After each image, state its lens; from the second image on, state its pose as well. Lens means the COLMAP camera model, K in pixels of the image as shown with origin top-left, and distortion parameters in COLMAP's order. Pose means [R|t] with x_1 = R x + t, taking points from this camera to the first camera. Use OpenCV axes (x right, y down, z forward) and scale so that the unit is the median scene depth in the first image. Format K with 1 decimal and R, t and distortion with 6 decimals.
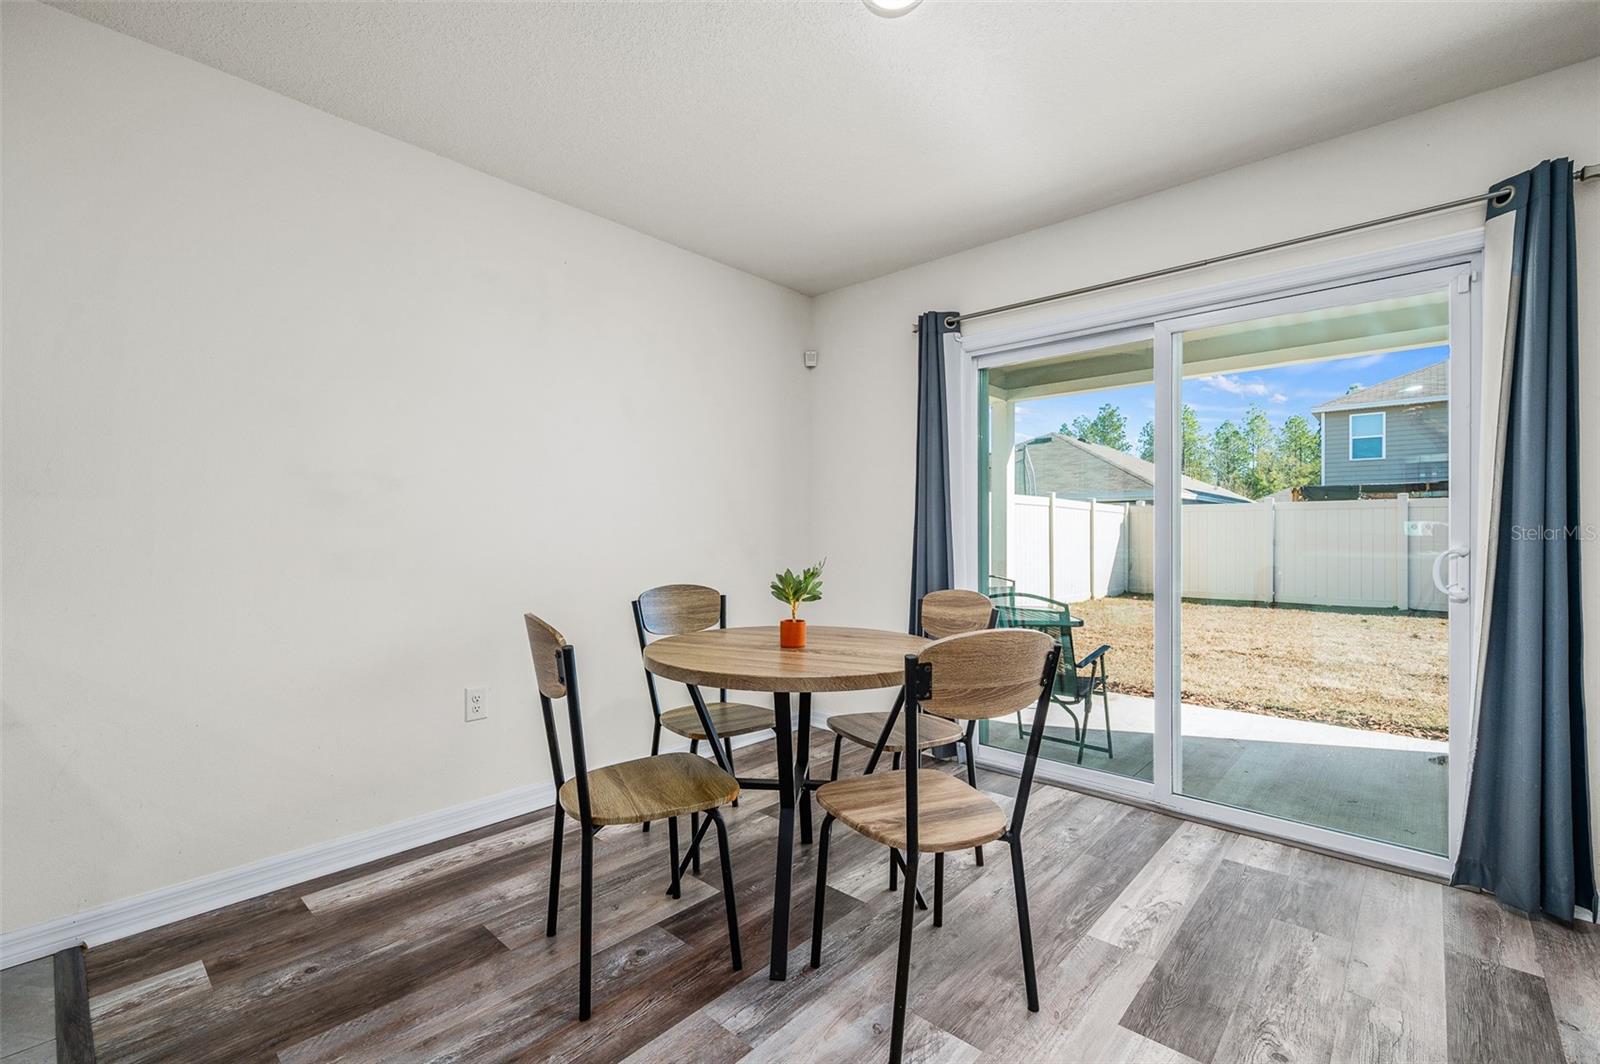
lens RADIAL K [[684.0, 0, 800.0], [0, 684.0, 532.0], [0, 0, 1]] dist [-0.000489, -0.000033]
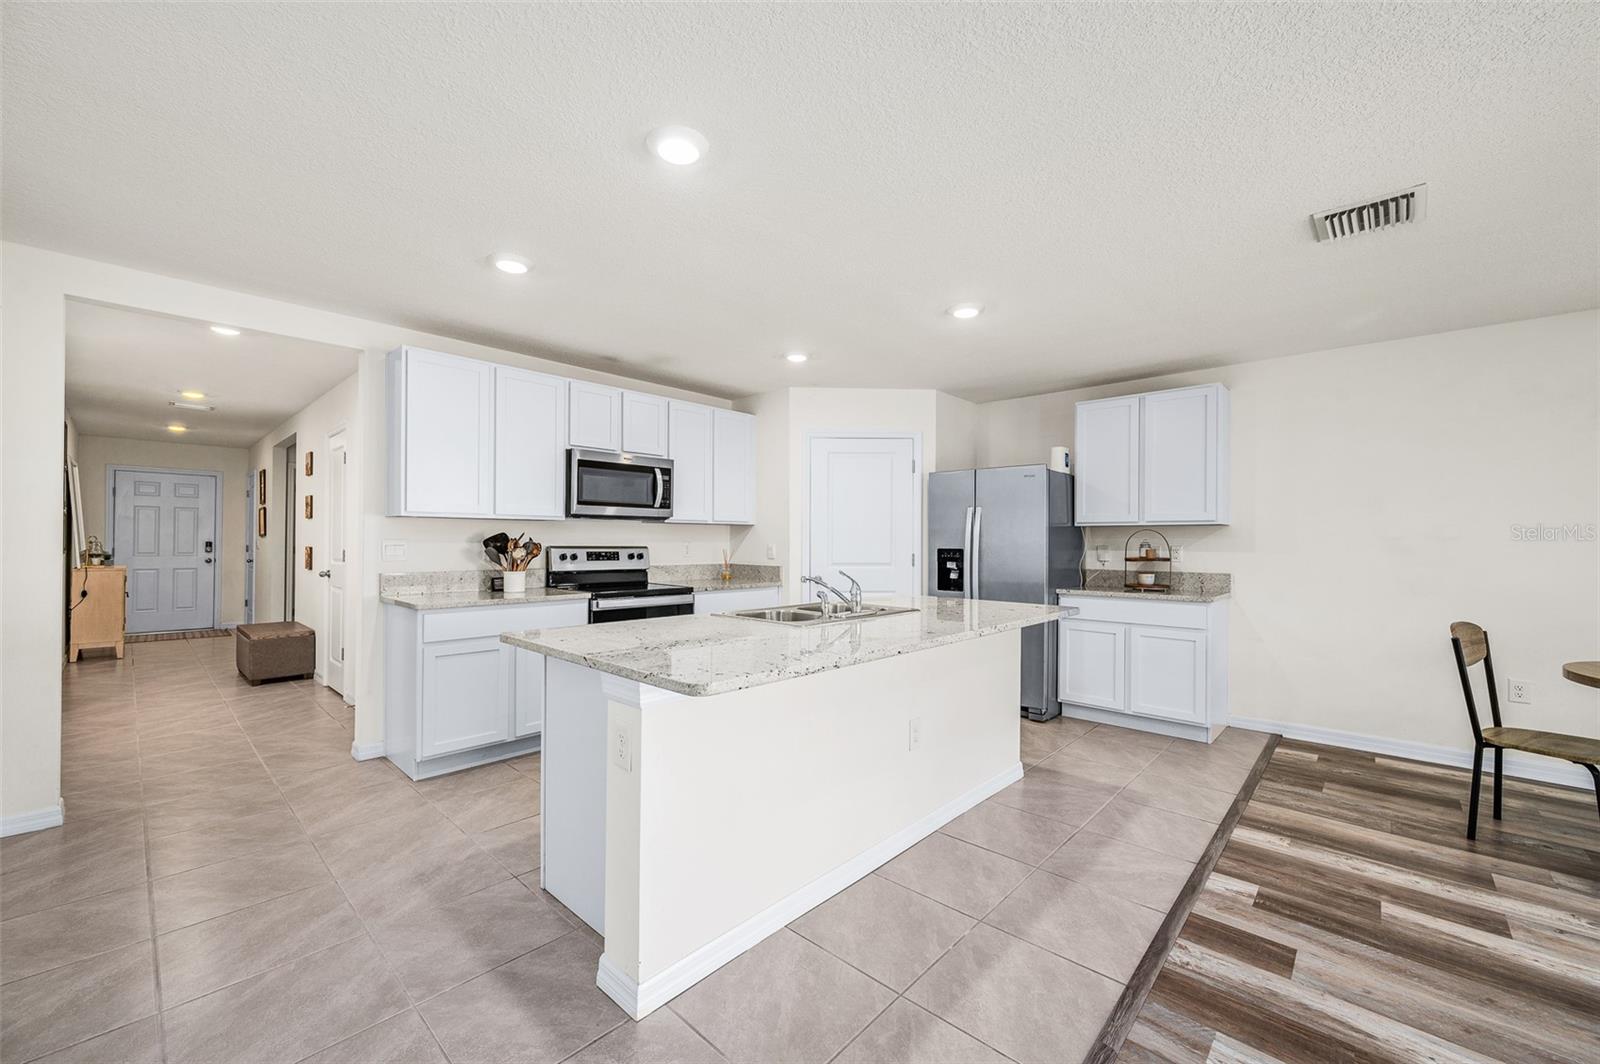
lens RADIAL K [[632.8, 0, 804.8], [0, 632.8, 540.0], [0, 0, 1]] dist [-0.000734, -0.000236]
pose [[-0.000937, -0.005691, -0.999983, 0.892744], [-0.002524, 0.999981, -0.005689, -0.055868], [0.999996, 0.002519, -0.000952, -0.514796]]
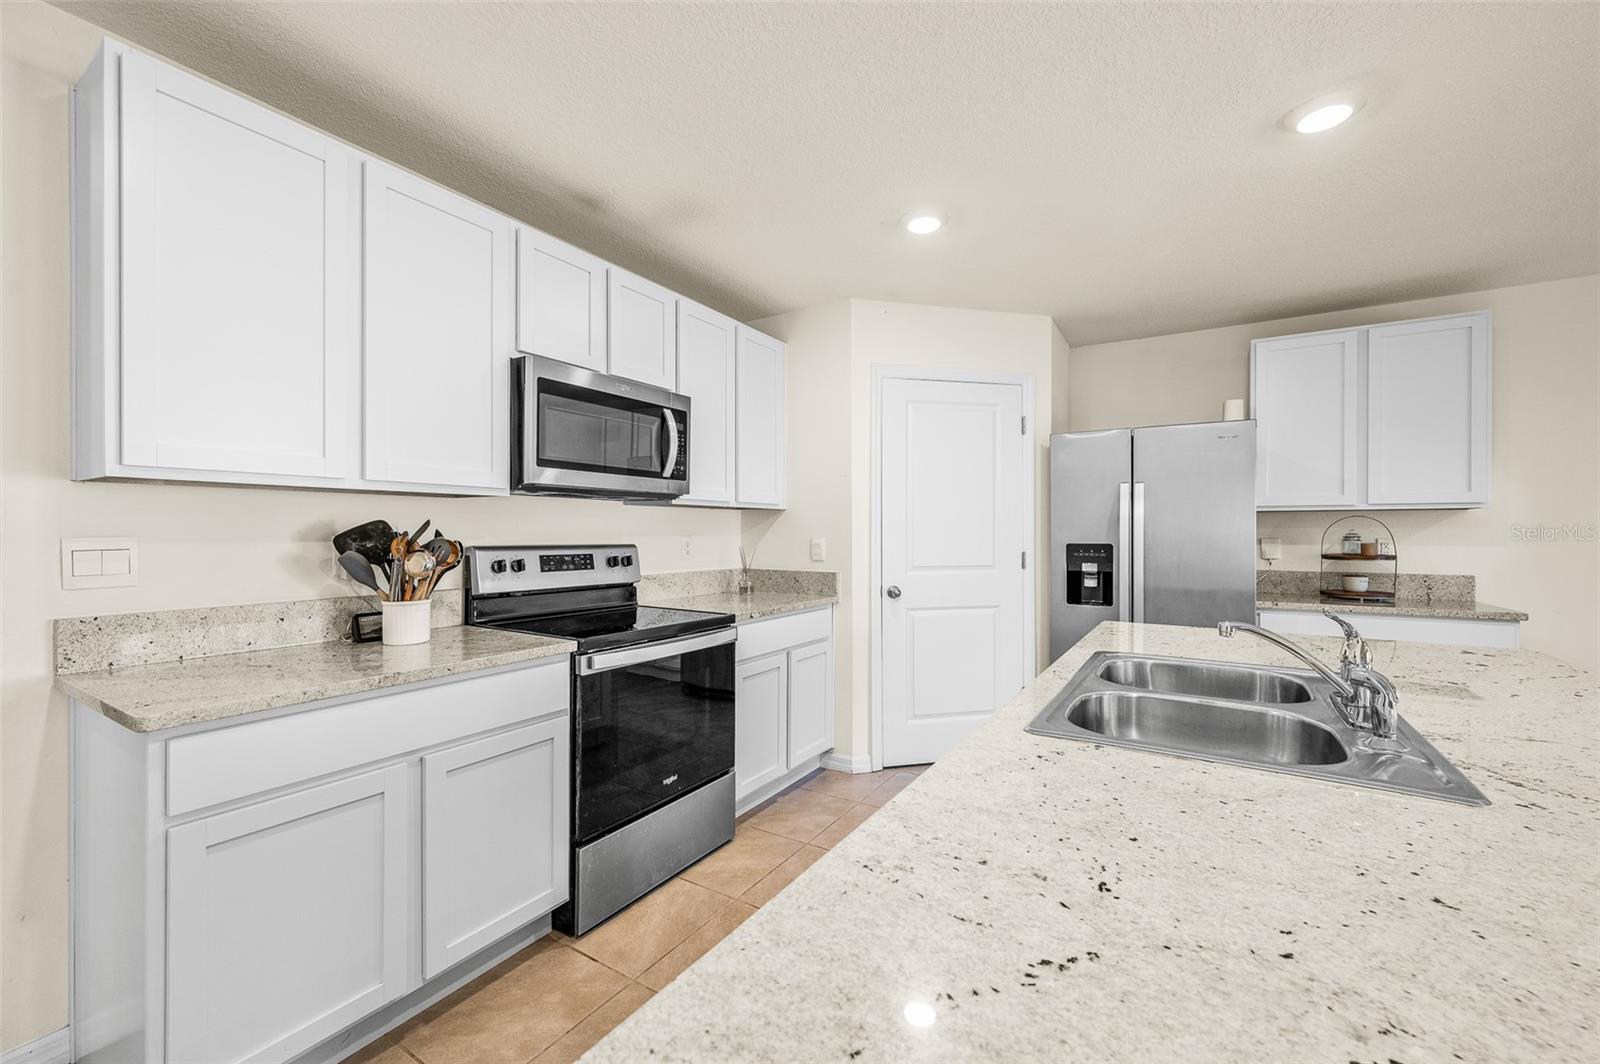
lens RADIAL K [[637.3, 0, 807.3], [0, 637.3, 535.3], [0, 0, 1]] dist [-0.001845, -0.000077]
pose [[0.191226, 0.001020, -0.981546, 0.160542], [0.002614, 0.999995, 0.001549, -0.063136], [0.981543, -0.002862, 0.191222, -0.912742]]
